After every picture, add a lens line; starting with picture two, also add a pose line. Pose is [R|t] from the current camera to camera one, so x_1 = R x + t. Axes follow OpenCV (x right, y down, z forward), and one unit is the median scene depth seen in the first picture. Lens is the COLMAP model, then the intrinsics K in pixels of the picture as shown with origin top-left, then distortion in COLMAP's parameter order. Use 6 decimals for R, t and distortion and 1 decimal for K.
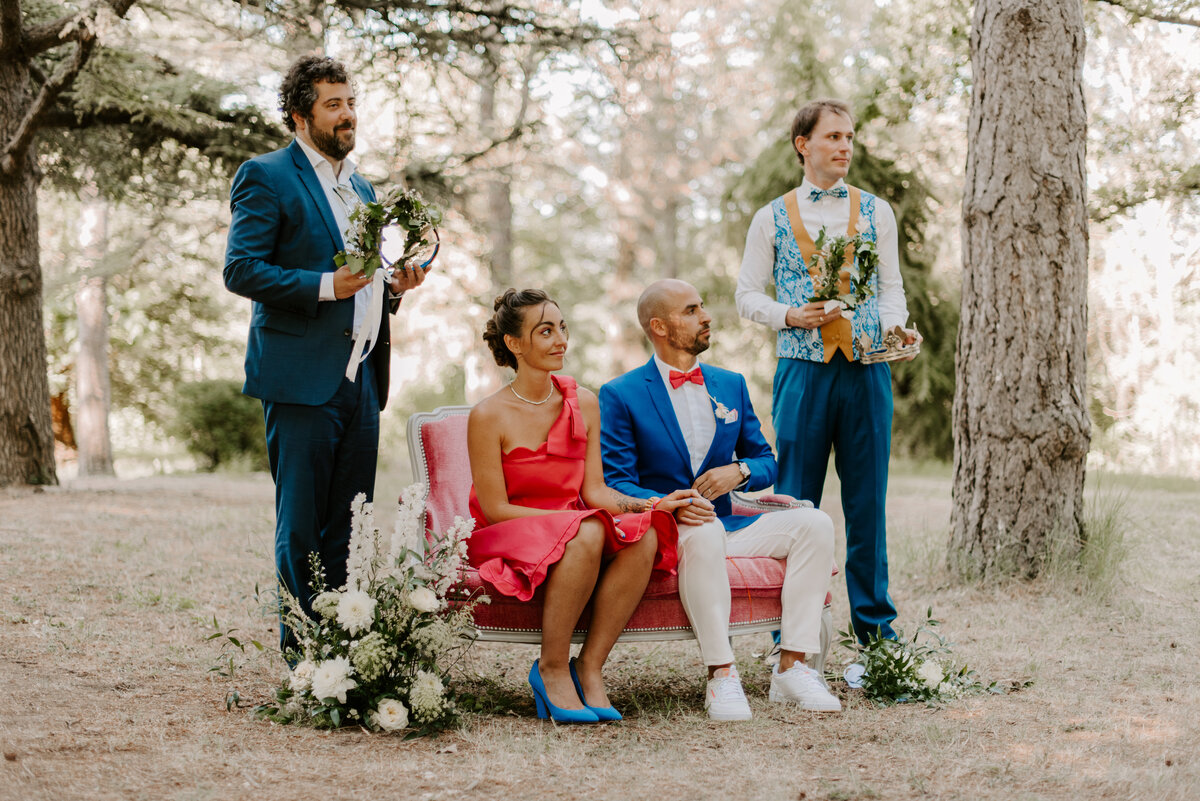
lens RADIAL K [[1761.8, 0, 600.0], [0, 1761.8, 400.5], [0, 0, 1]] dist [0.017308, 0.192751]
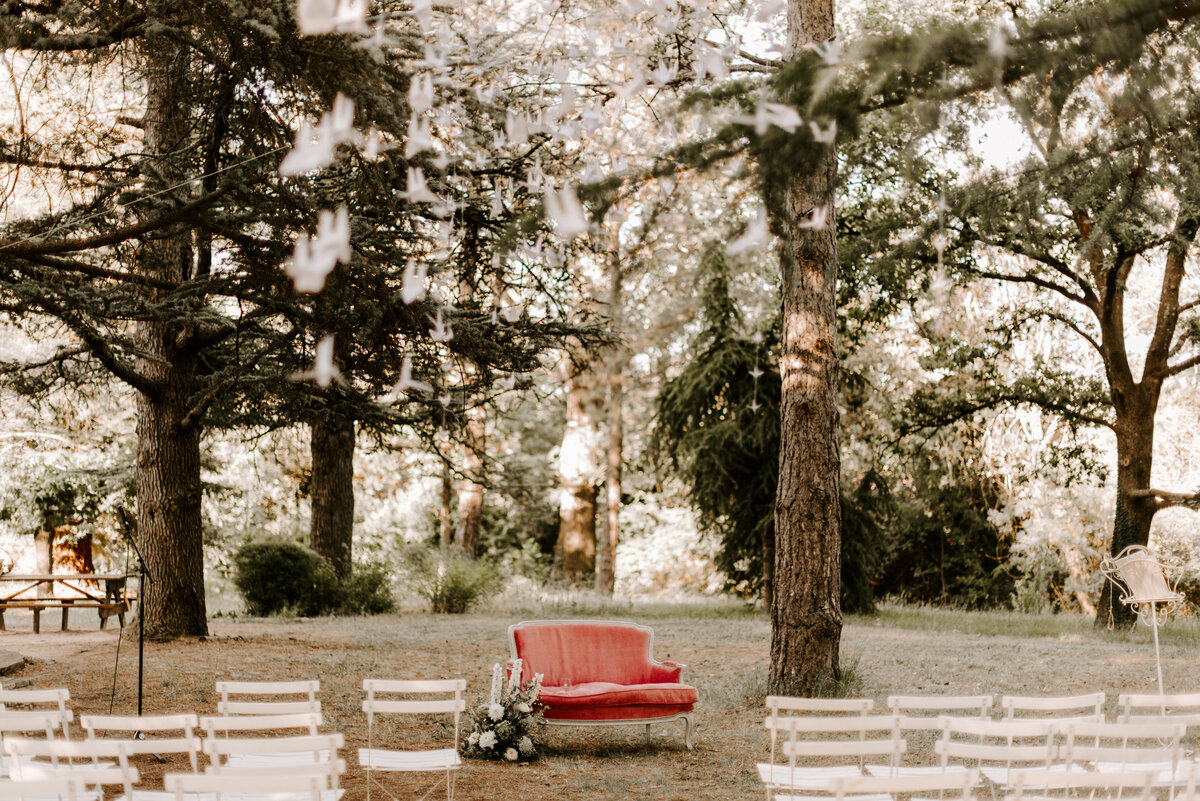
lens RADIAL K [[1761.8, 0, 600.0], [0, 1761.8, 400.5], [0, 0, 1]] dist [0.017308, 0.192751]
pose [[0.999413, 0.008999, 0.033064, -0.049118], [-0.006757, 0.997710, -0.067295, -0.093020], [-0.033594, 0.067032, 0.997185, -0.925456]]
